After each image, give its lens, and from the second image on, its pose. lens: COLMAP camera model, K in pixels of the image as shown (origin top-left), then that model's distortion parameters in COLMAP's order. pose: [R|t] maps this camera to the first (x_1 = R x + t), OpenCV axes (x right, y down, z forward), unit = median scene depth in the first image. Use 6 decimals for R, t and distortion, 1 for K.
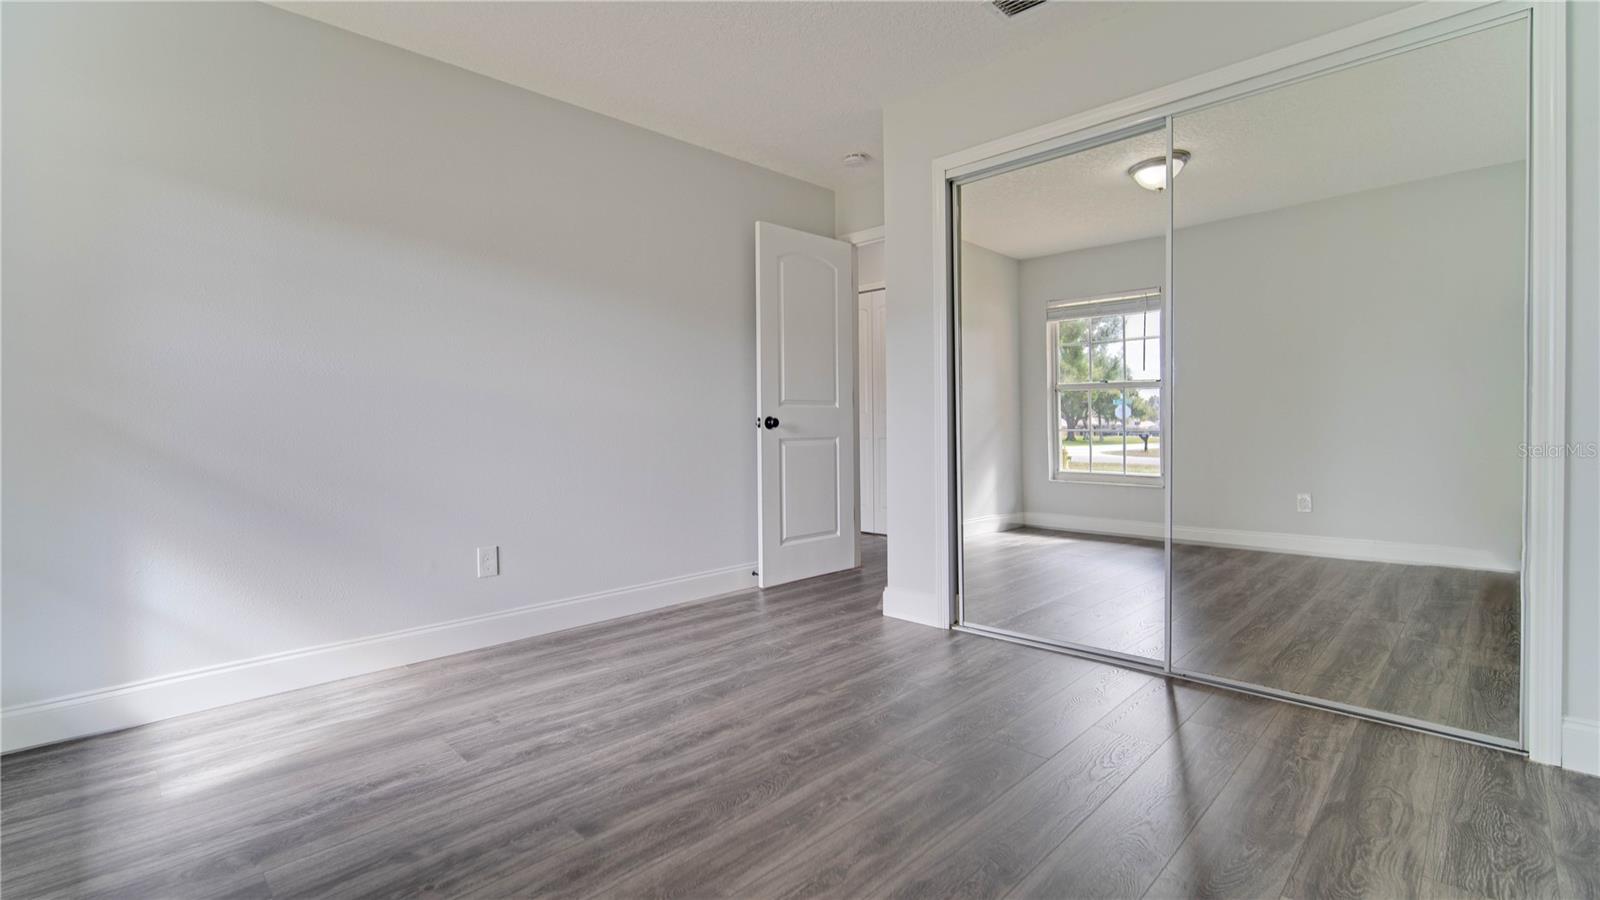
lens RADIAL K [[699.8, 0, 789.6], [0, 699.8, 456.8], [0, 0, 1]] dist [-0.012369, 0.000078]
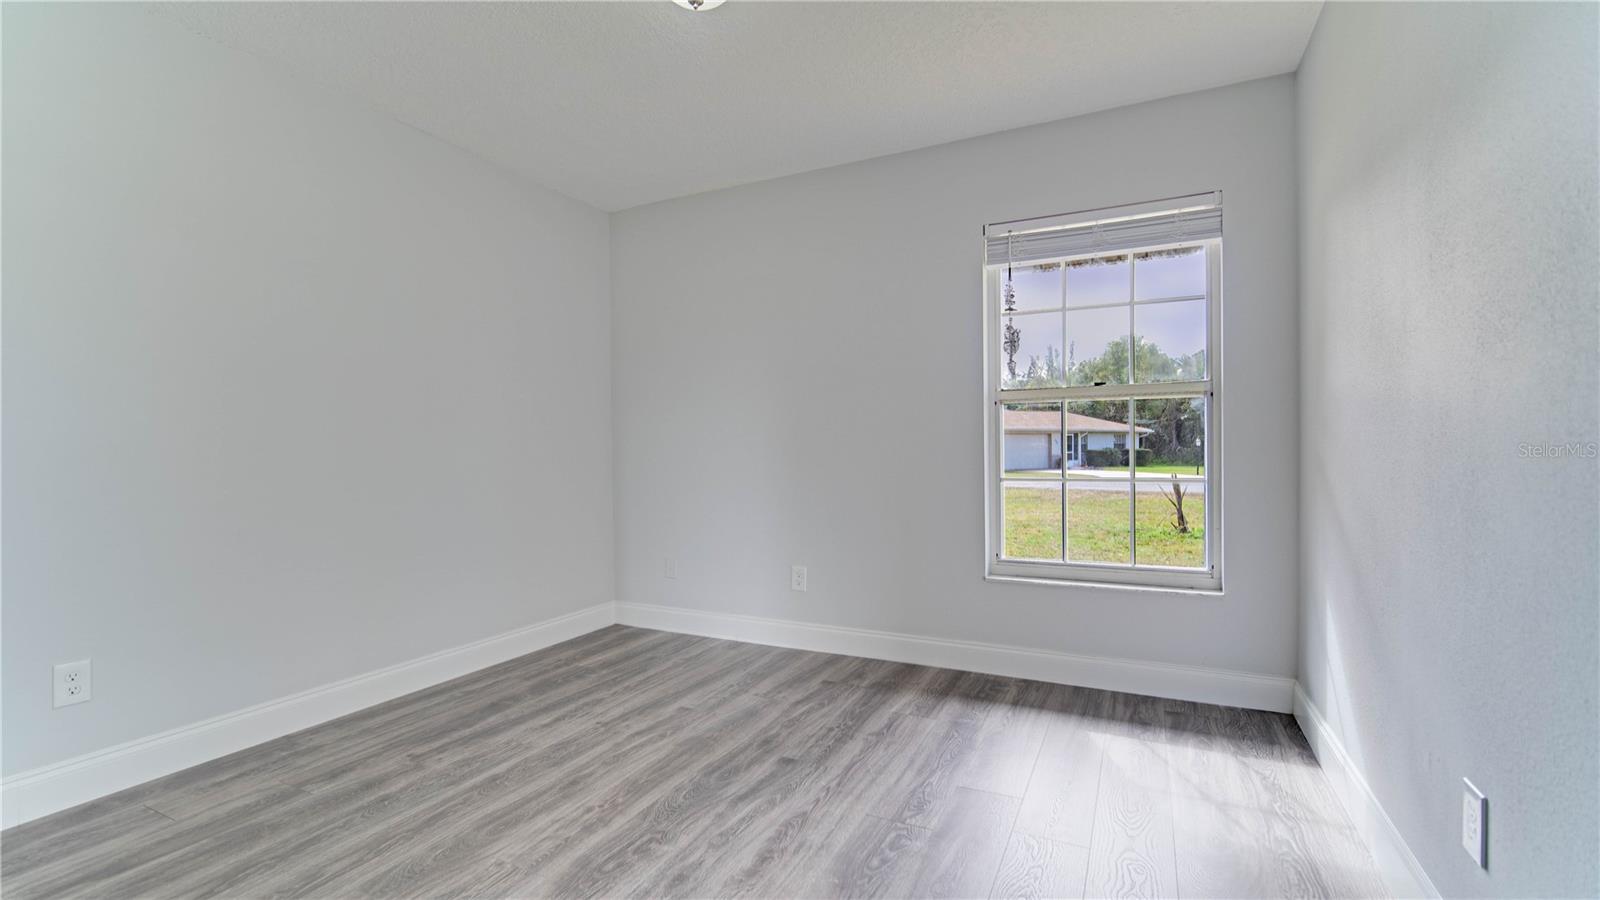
lens RADIAL K [[691.2, 0, 807.1], [0, 691.2, 444.5], [0, 0, 1]] dist [0.039714, 0.000035]
pose [[-0.940219, 0.024089, -0.339716, 0.131309], [0.011697, 0.999191, 0.038478, -0.157411], [0.340368, 0.032204, -0.939741, 2.097480]]
